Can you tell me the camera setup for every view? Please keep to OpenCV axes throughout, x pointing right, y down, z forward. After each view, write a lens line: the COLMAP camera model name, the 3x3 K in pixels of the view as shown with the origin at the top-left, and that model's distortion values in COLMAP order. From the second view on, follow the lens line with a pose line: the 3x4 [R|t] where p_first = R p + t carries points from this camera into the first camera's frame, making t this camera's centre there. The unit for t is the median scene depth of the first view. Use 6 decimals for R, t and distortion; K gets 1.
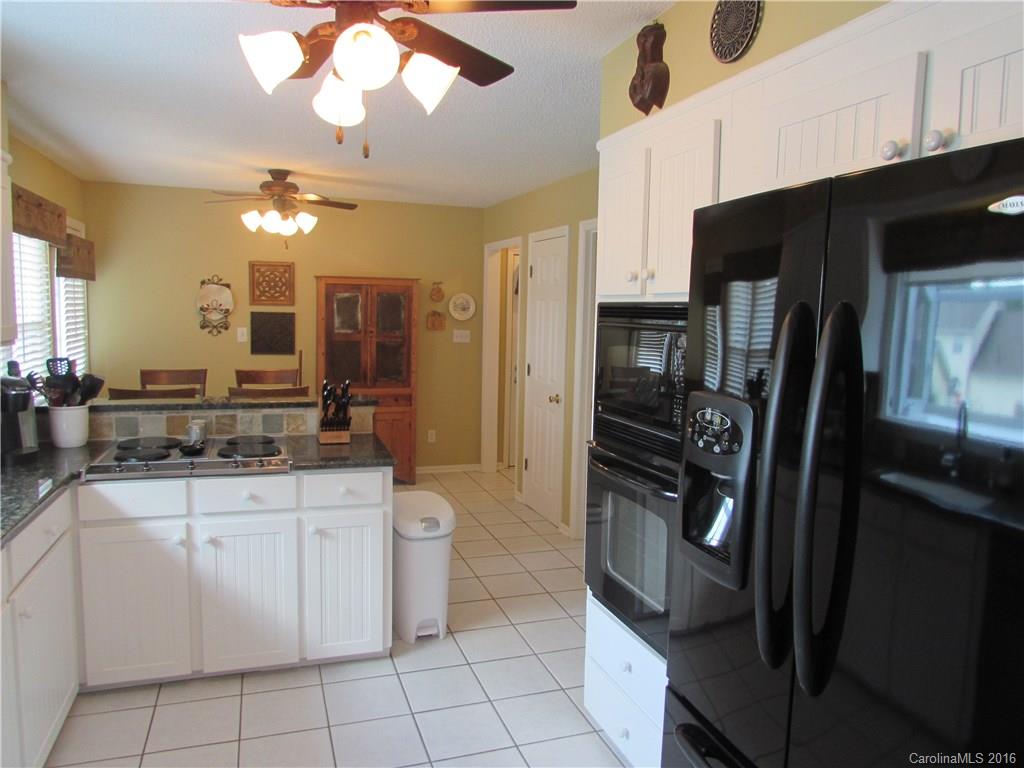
lens RADIAL K [[720.3, 0, 511.0], [0, 720.3, 387.2], [0, 0, 1]] dist [-0.034490, 0.013066]
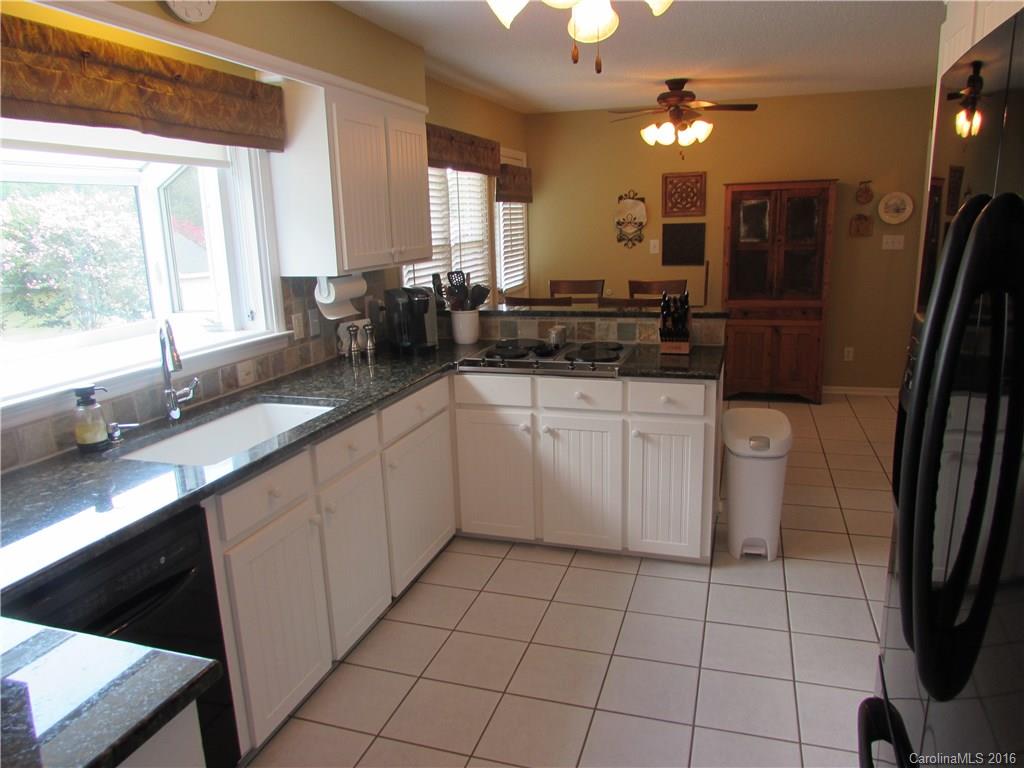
lens RADIAL K [[720.3, 0, 515.6], [0, 720.3, 384.0], [0, 0, 1]] dist [-0.034490, 0.013066]
pose [[0.801884, 0.085358, -0.591352, 0.157058], [-0.013594, 0.992093, 0.124768, -0.003192], [0.597326, -0.092010, 0.796703, 0.037295]]
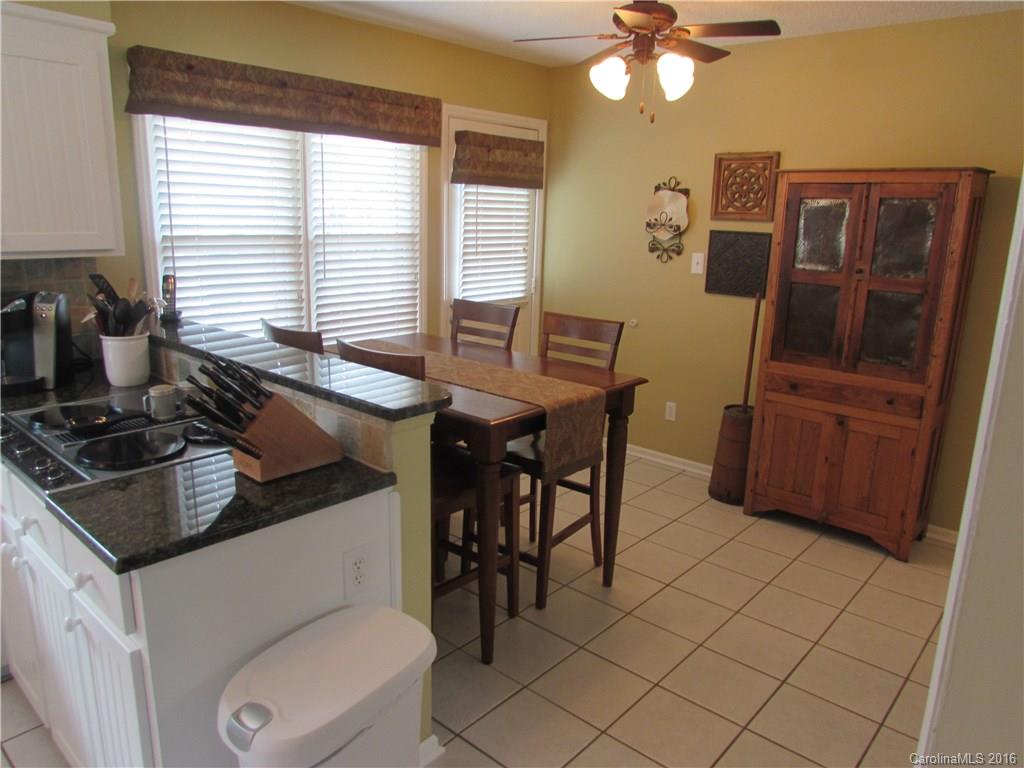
lens RADIAL K [[720.3, 0, 520.4], [0, 720.3, 381.6], [0, 0, 1]] dist [-0.034490, 0.013066]
pose [[0.496676, 0.191115, -0.846633, 0.239276], [-0.109913, 0.981452, 0.157068, -0.079851], [0.860948, 0.015044, 0.508470, 0.781317]]
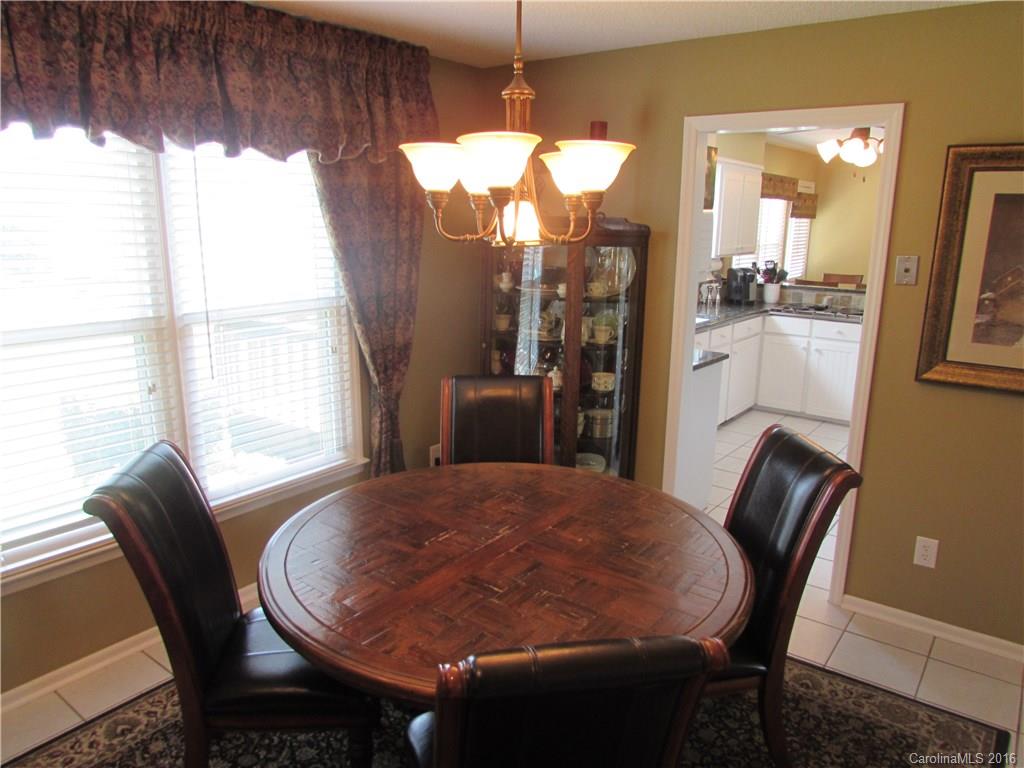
lens RADIAL K [[720.3, 0, 513.0], [0, 720.3, 382.5], [0, 0, 1]] dist [-0.034490, 0.013066]
pose [[0.550698, 0.171541, -0.816888, 0.605825], [-0.089212, 0.985145, 0.146733, 0.056969], [0.829924, -0.007929, 0.557821, -0.677228]]
